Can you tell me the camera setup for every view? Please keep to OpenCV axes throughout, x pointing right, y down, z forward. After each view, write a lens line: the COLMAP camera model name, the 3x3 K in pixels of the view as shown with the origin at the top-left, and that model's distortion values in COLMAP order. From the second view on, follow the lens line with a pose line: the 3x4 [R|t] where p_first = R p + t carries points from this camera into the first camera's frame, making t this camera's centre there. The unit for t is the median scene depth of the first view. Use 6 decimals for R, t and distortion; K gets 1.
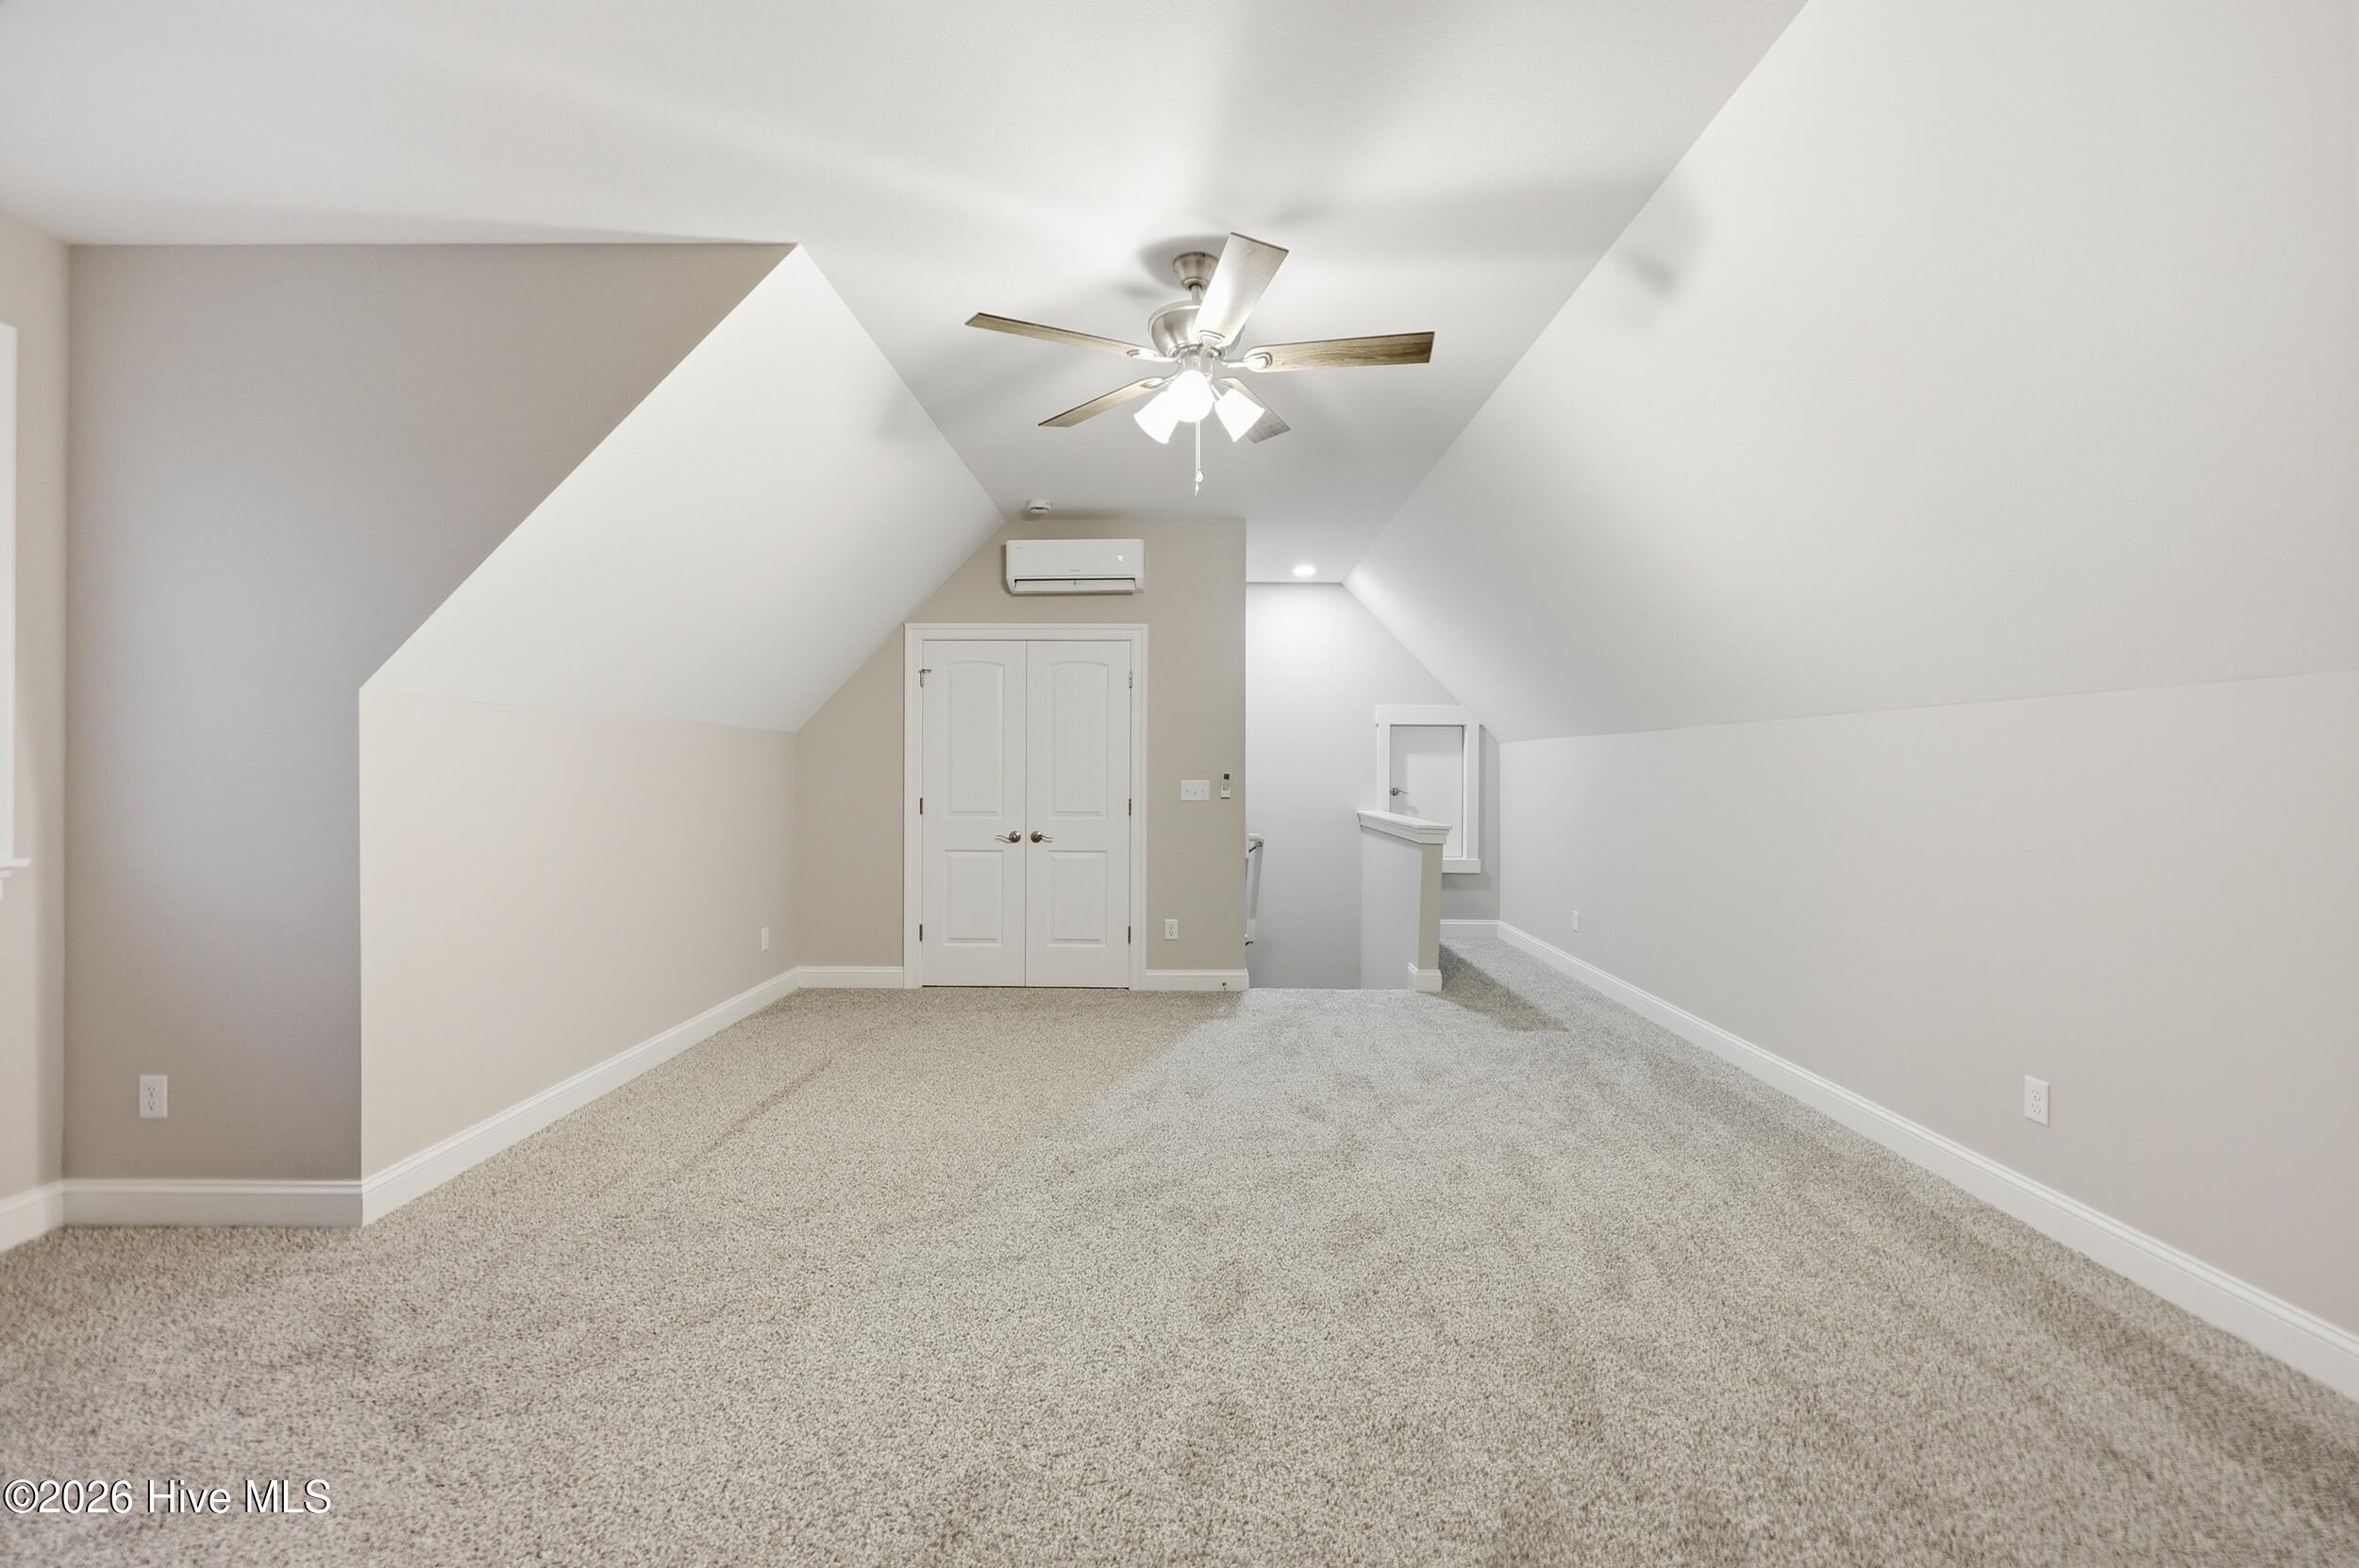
lens RADIAL K [[960.9, 0, 1181.0], [0, 960.9, 775.6], [0, 0, 1]] dist [-0.000143, 0.000361]
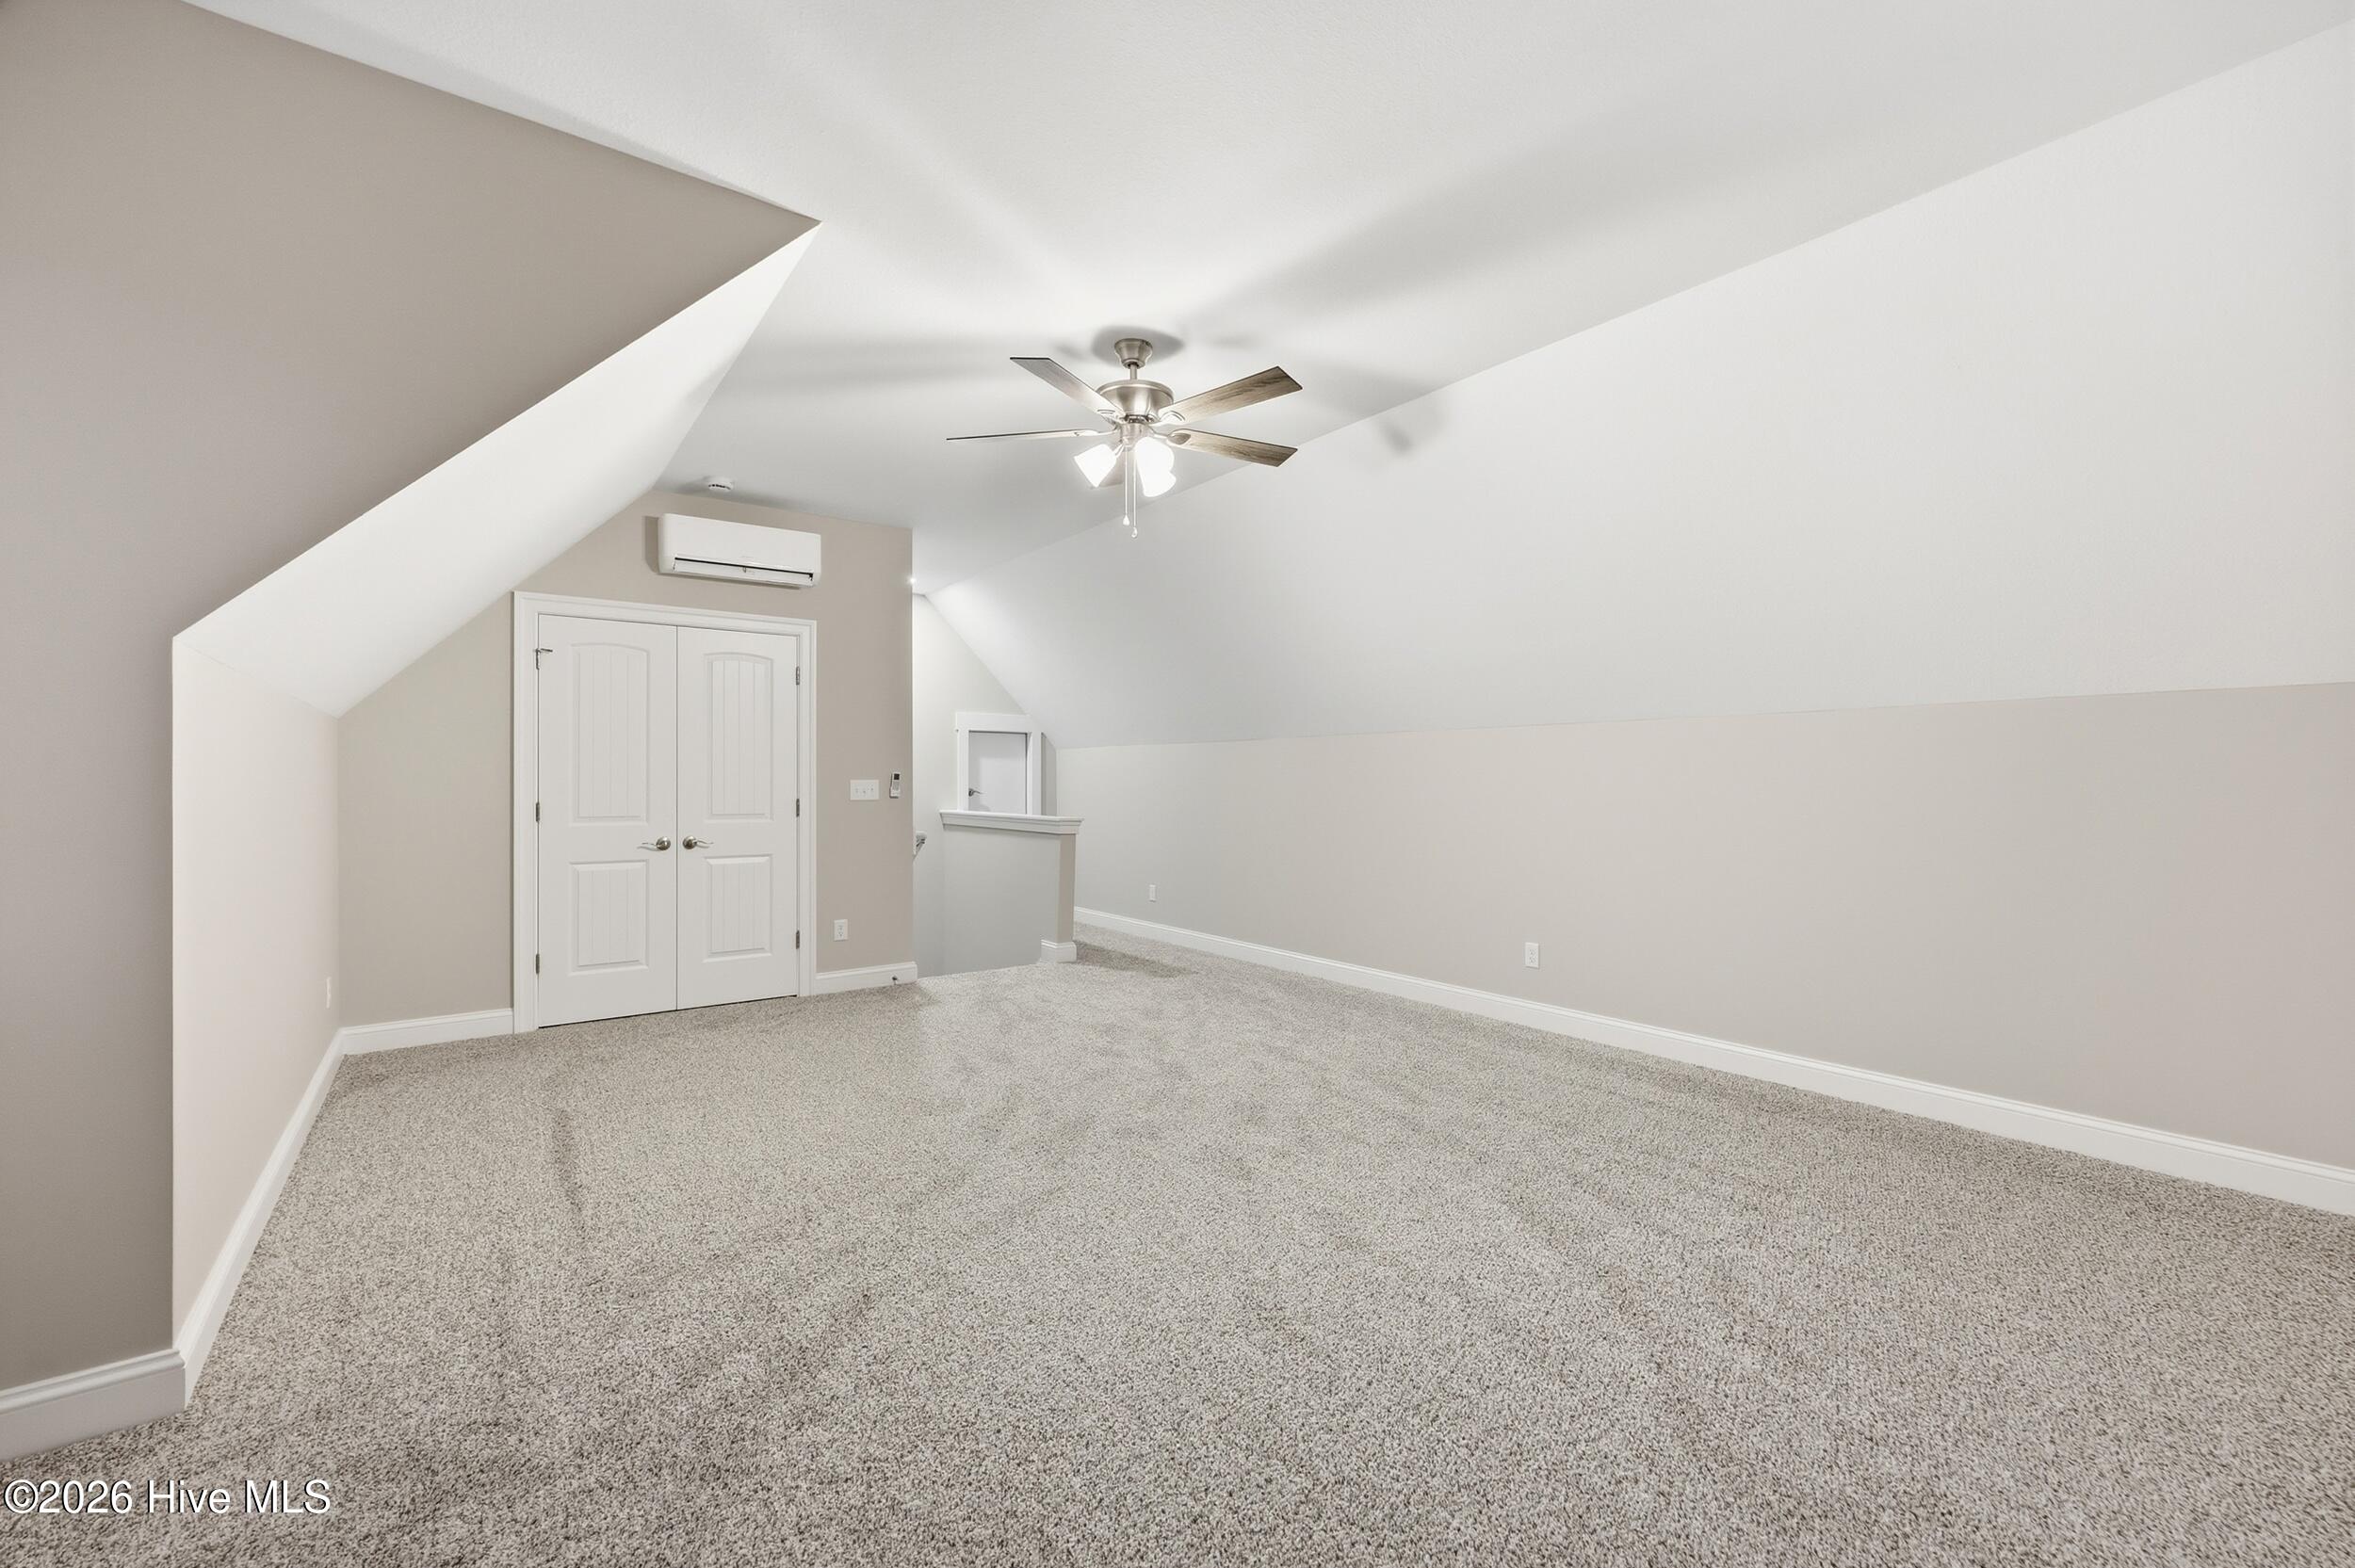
lens RADIAL K [[950.9, 0, 1173.9], [0, 950.9, 779.9], [0, 0, 1]] dist [-0.000475, 0.000358]
pose [[0.794376, -0.002807, 0.607420, -0.482277], [0.005620, 0.999980, -0.002729, 0.013162], [-0.607401, 0.005582, 0.794376, 0.010707]]
